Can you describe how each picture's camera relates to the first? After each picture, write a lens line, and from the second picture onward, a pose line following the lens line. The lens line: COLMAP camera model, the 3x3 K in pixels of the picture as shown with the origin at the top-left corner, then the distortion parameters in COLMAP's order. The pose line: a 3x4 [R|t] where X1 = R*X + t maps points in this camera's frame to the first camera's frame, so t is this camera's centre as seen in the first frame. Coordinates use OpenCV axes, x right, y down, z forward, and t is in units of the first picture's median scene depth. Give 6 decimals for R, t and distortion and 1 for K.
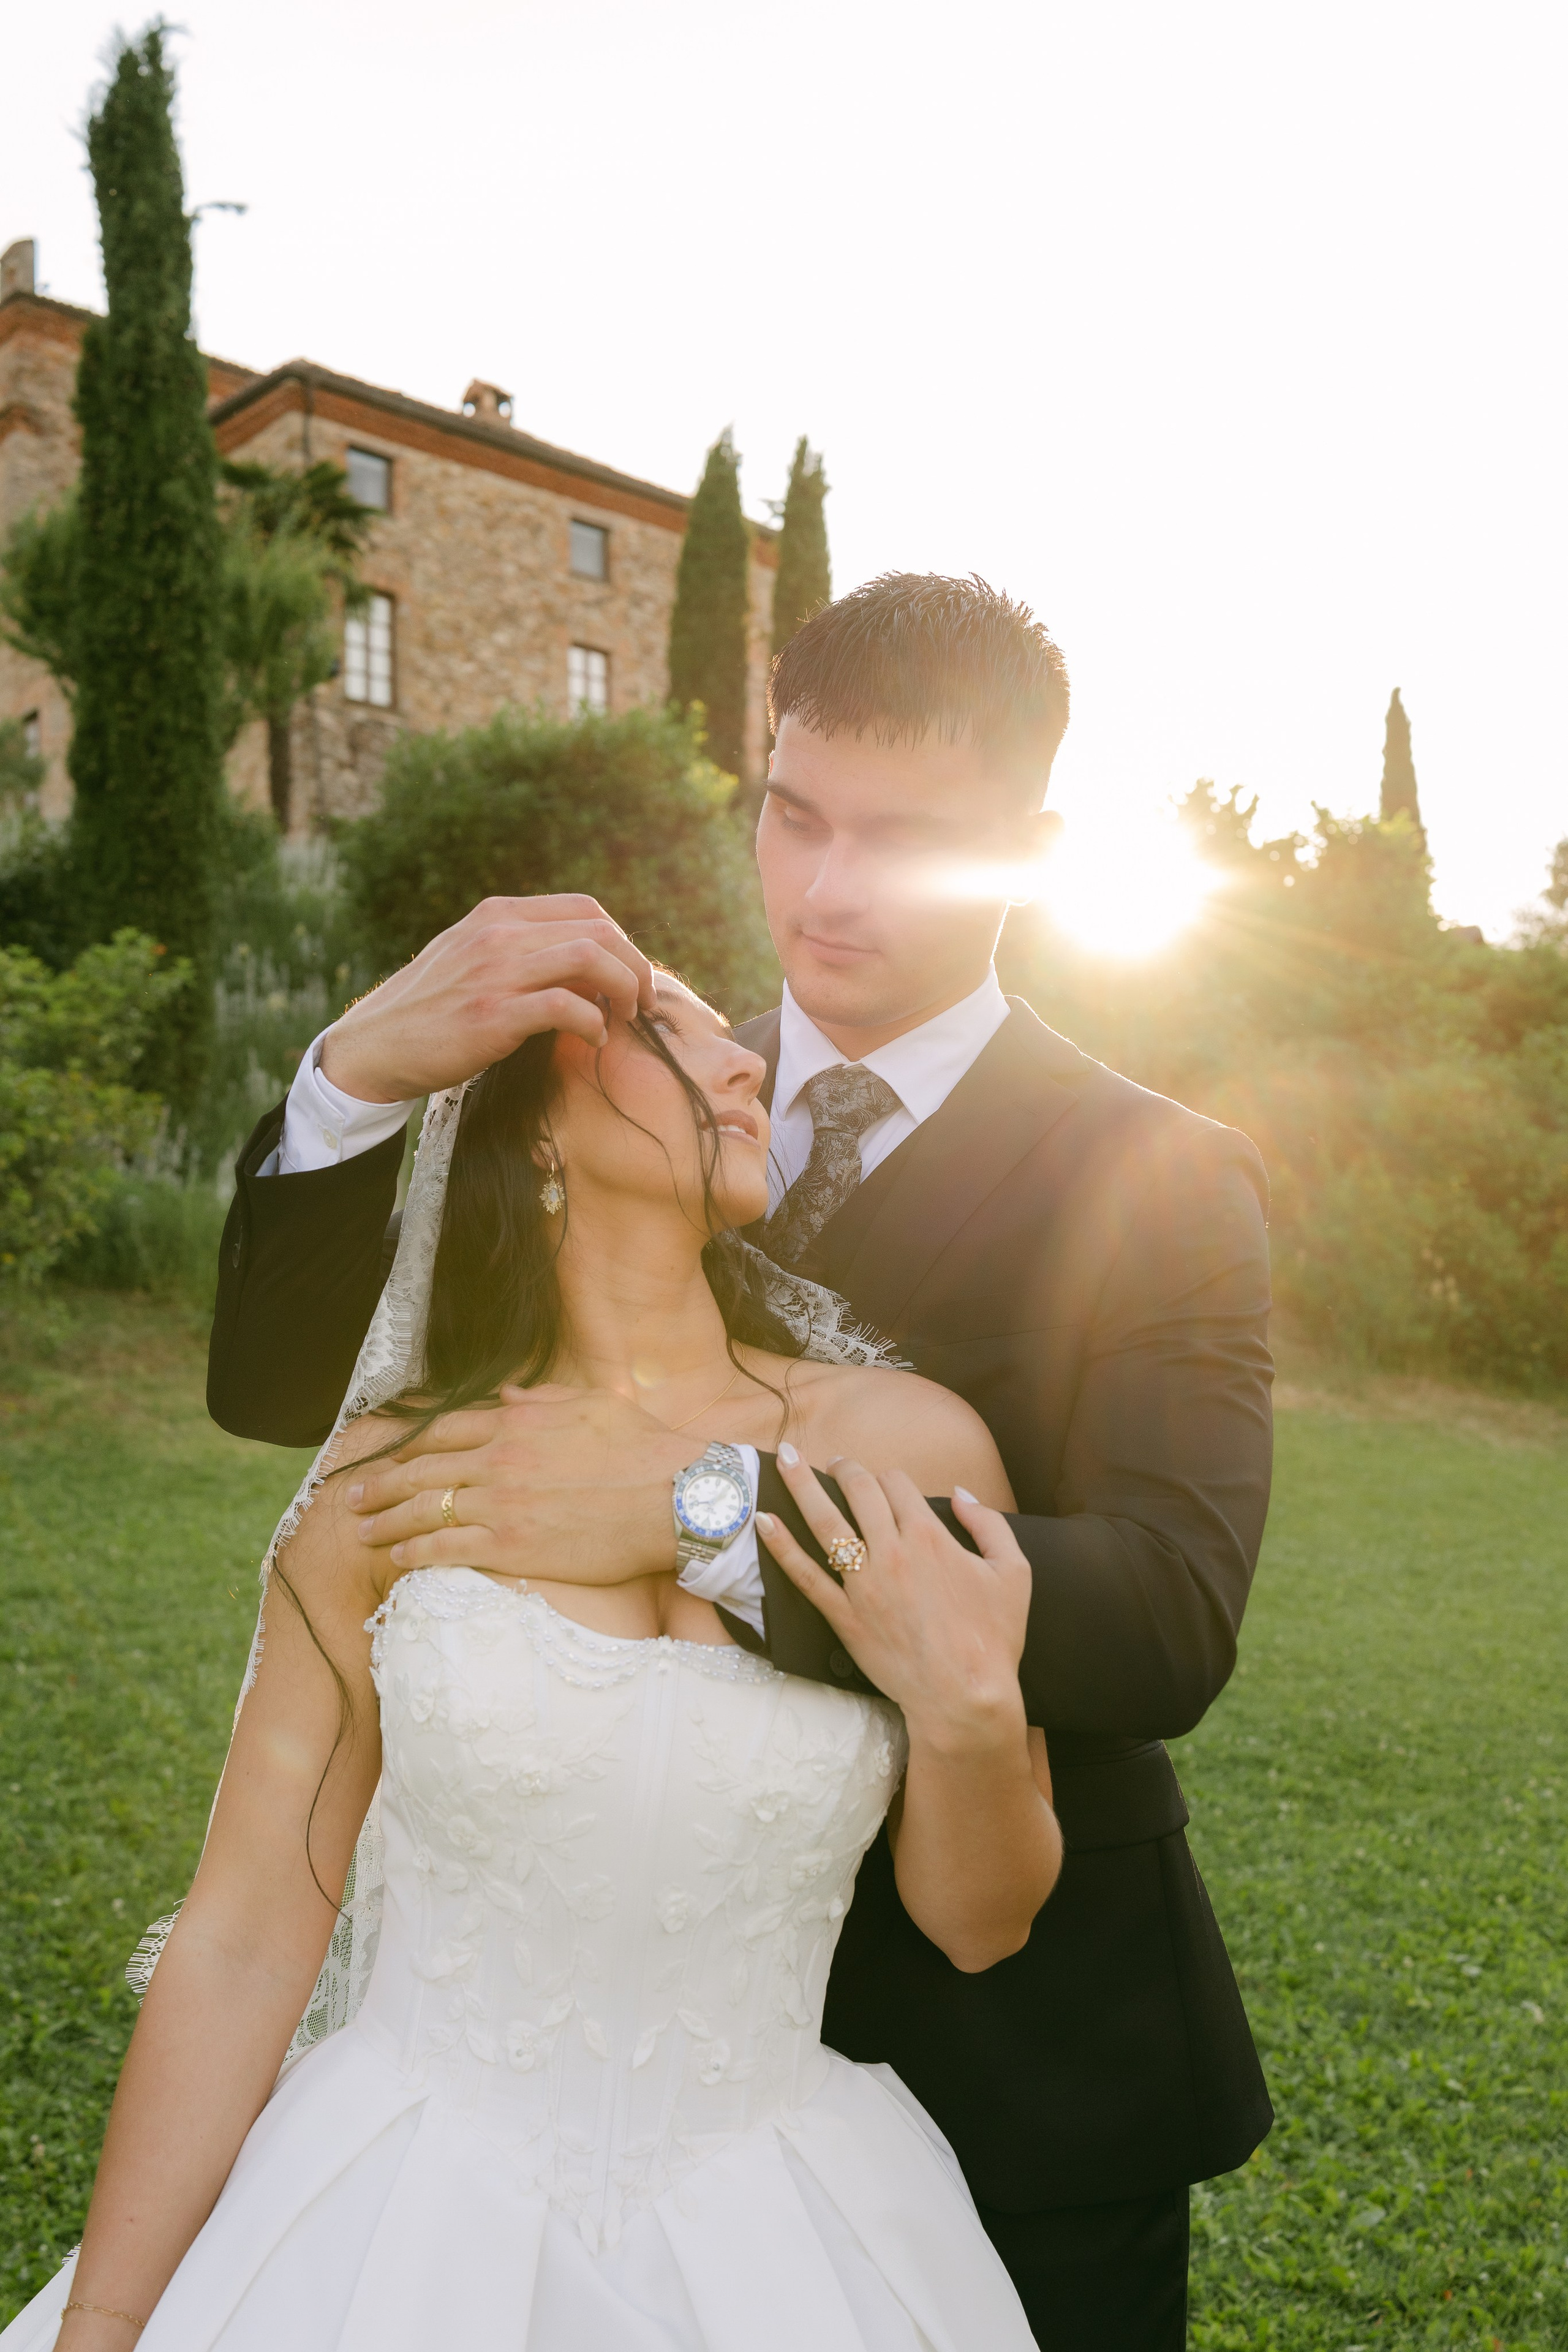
lens RADIAL K [[2215.9, 0, 789.6], [0, 2215.9, 1198.1], [0, 0, 1]] dist [-0.004827, -0.008641]
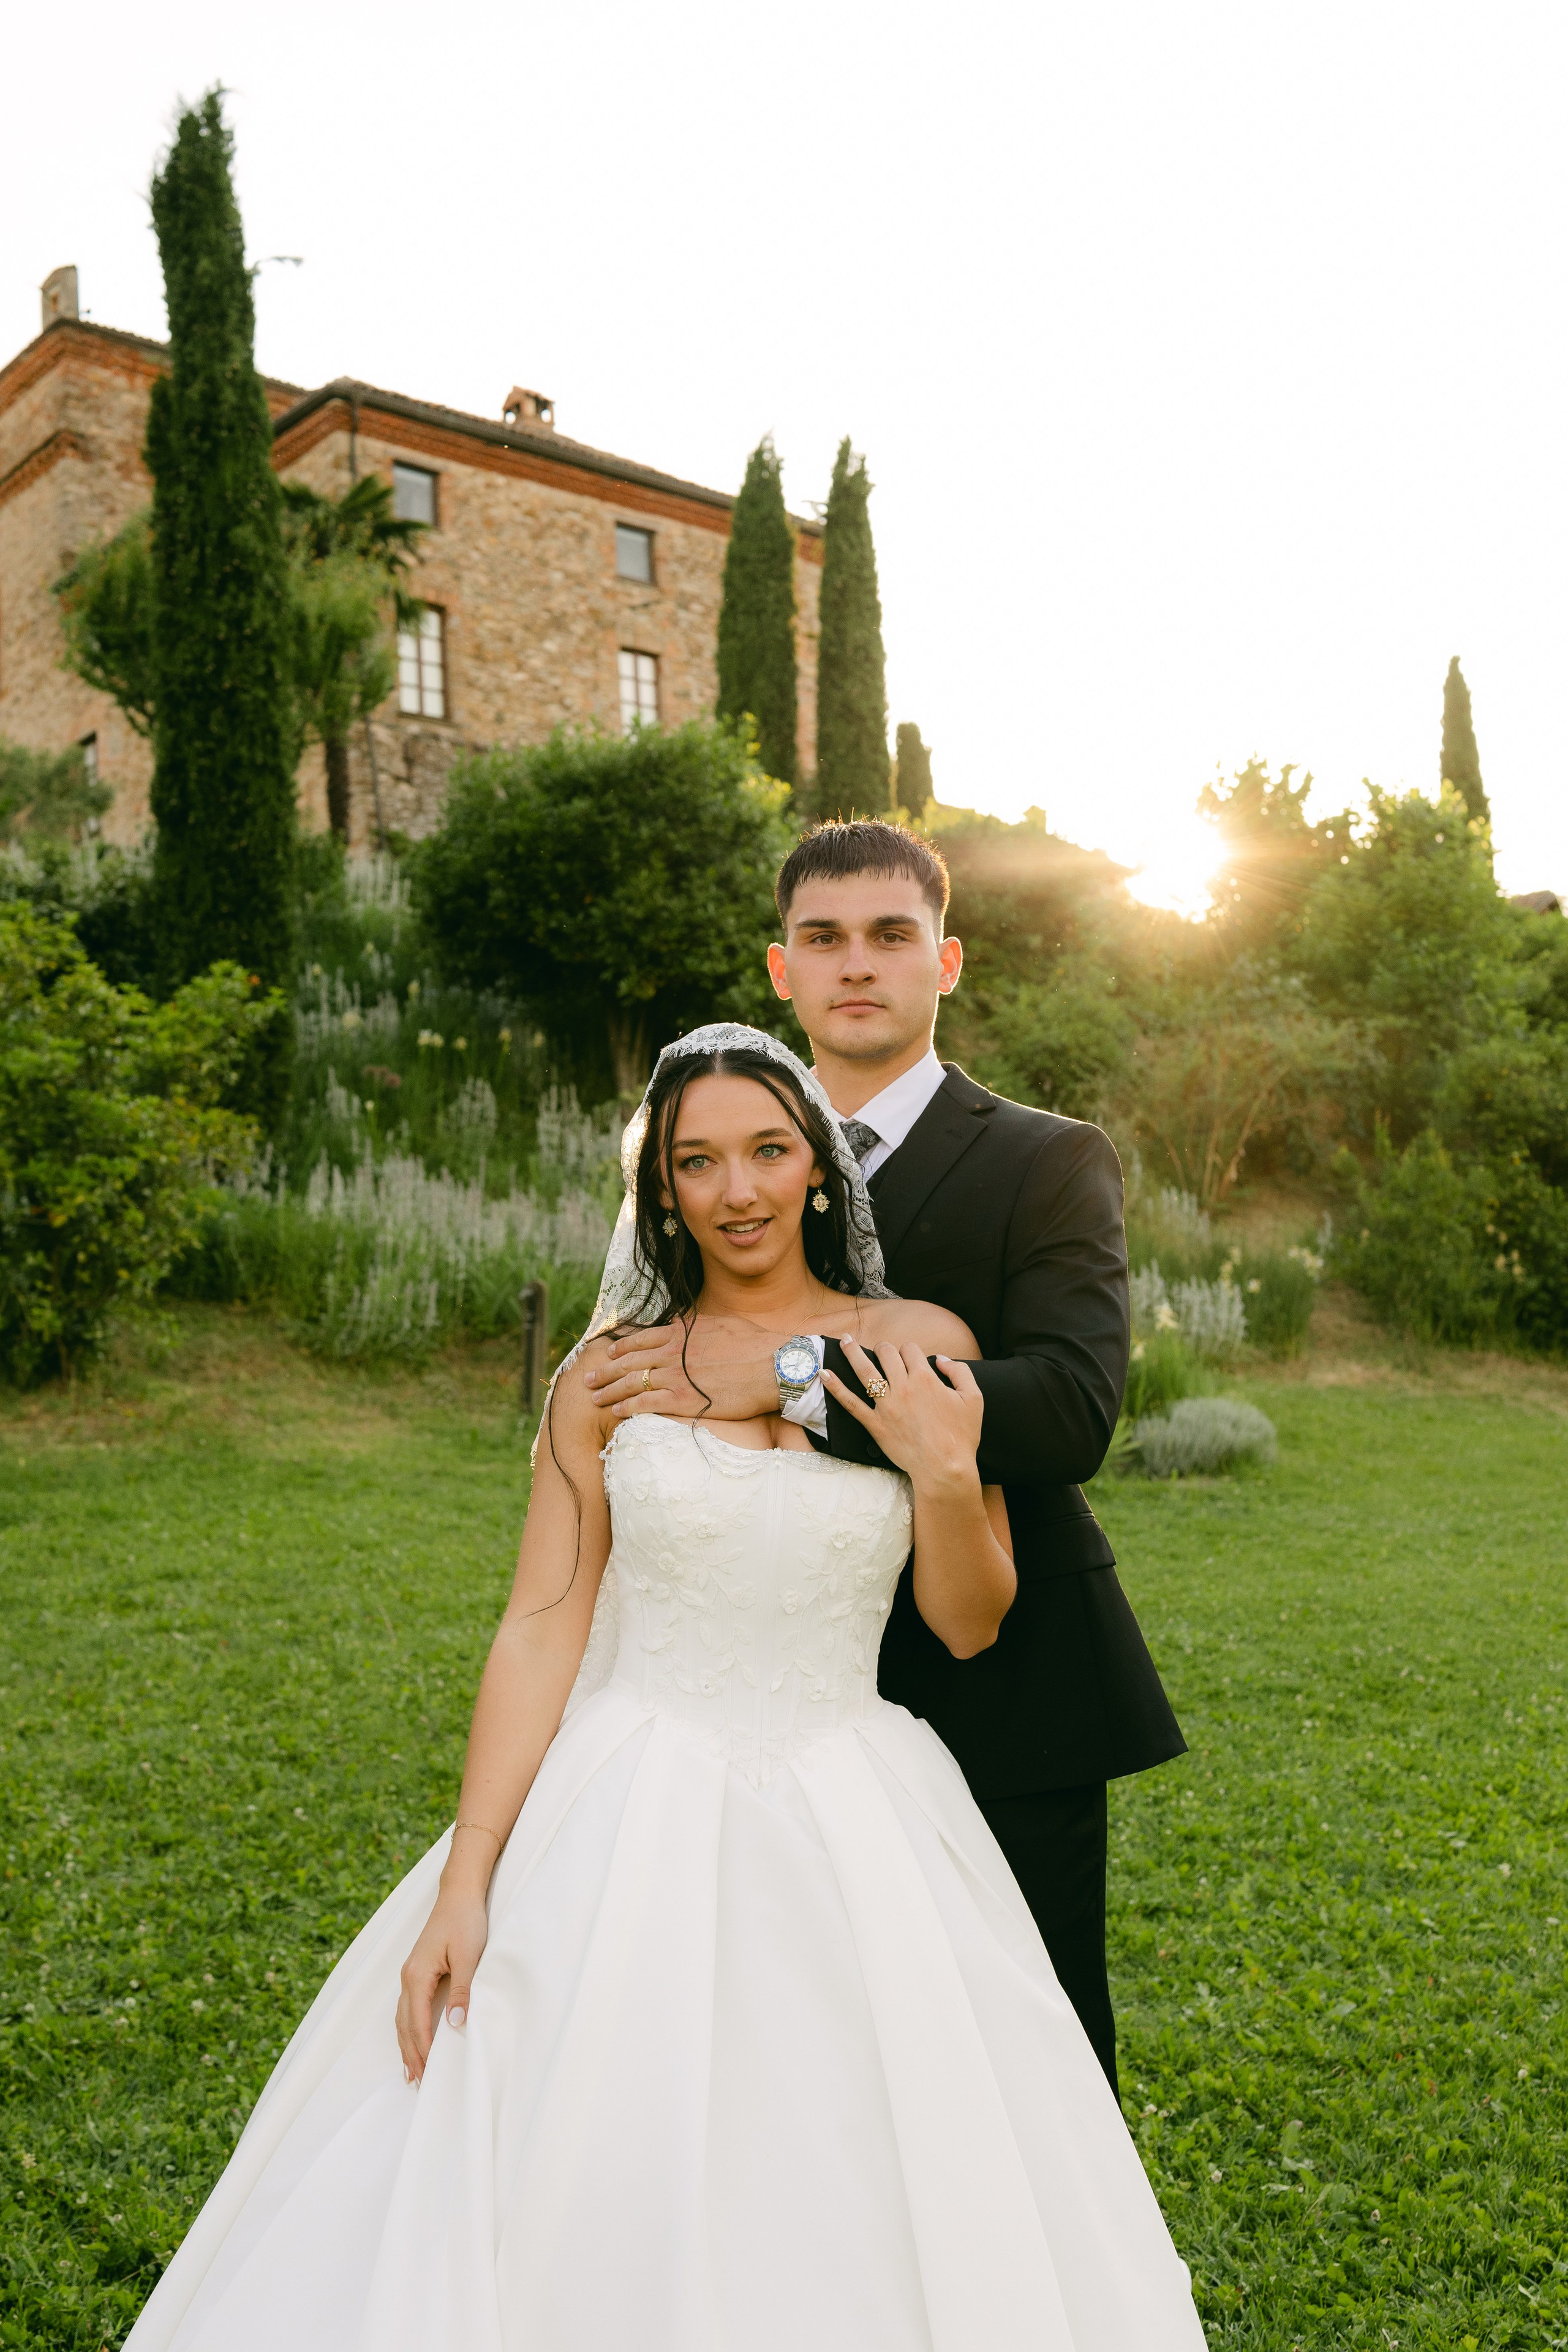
lens RADIAL K [[2267.4, 0, 775.9], [0, 2267.4, 1178.8], [0, 0, 1]] dist [0.006978, -0.014469]
pose [[0.998864, -0.032007, -0.035301, 0.000916], [0.031777, 0.999470, -0.007063, -0.000494], [0.035508, 0.005934, 0.999352, -0.044133]]
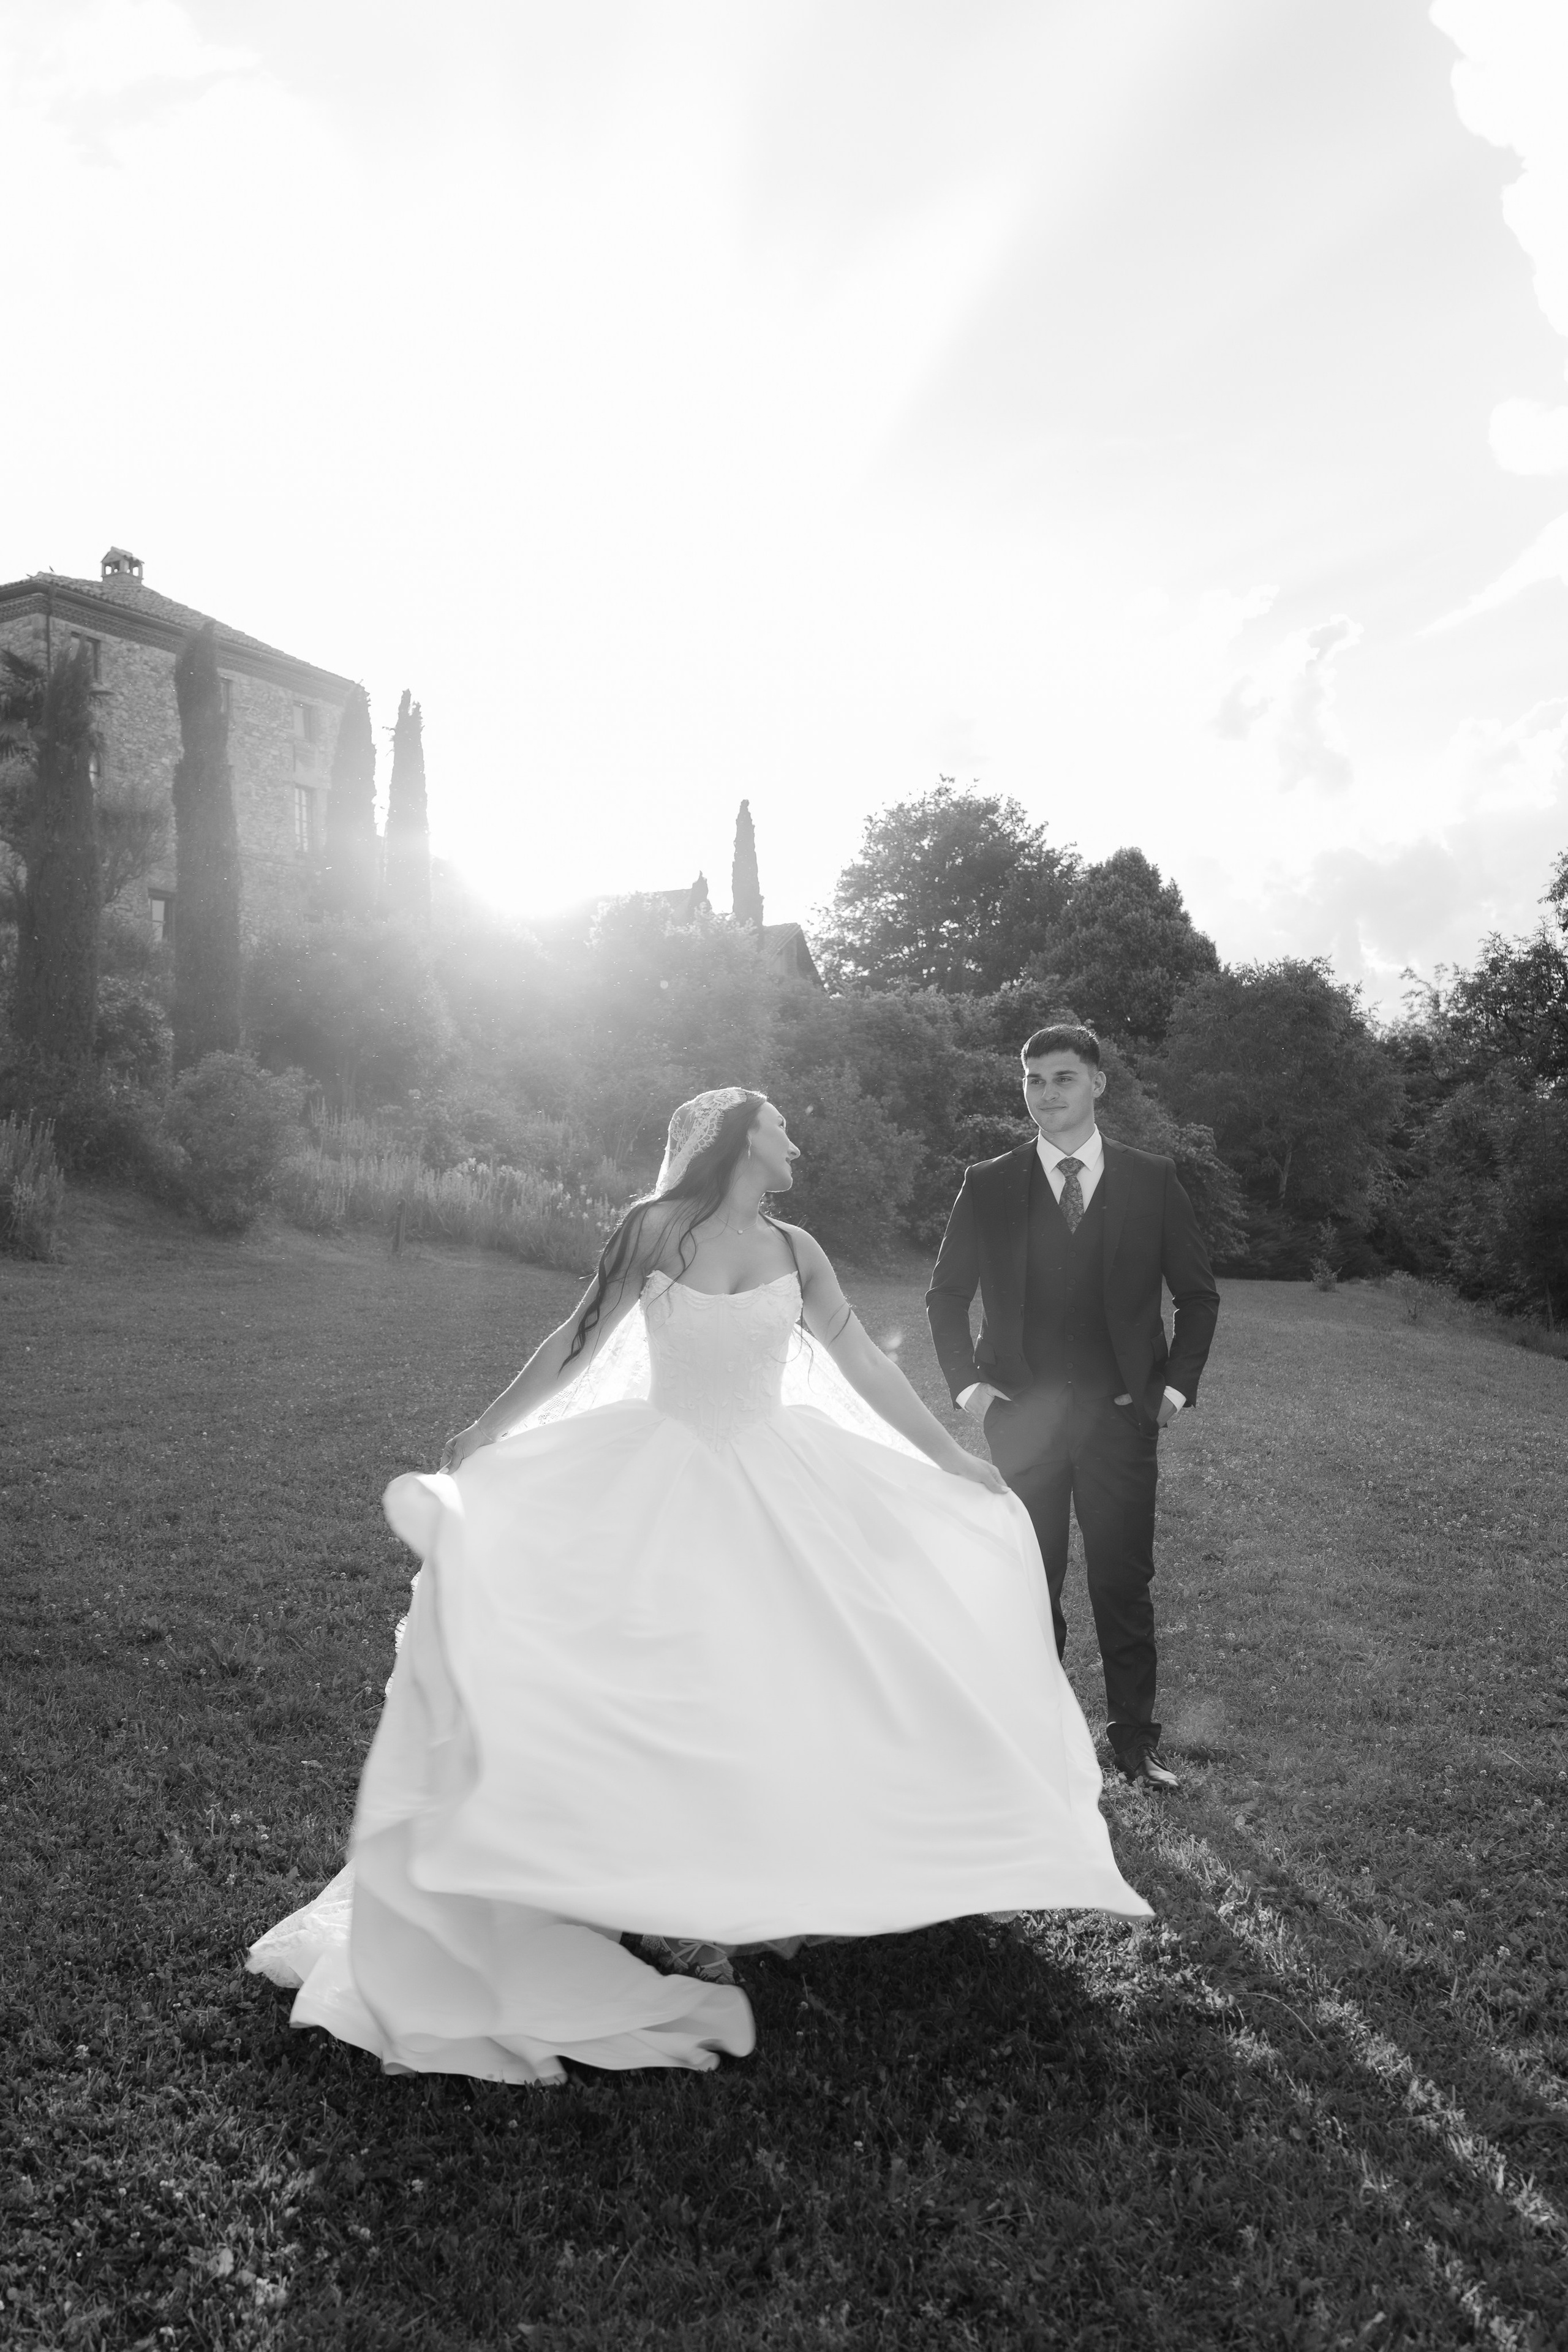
lens RADIAL K [[2206.5, 0, 783.5], [0, 2206.5, 1182.2], [0, 0, 1]] dist [0.007993, -0.012738]
pose [[0.957554, 0.002540, 0.288242, -0.286738], [-0.012911, 0.999336, 0.034086, -0.046820], [-0.287964, -0.036360, 0.956951, -0.982596]]
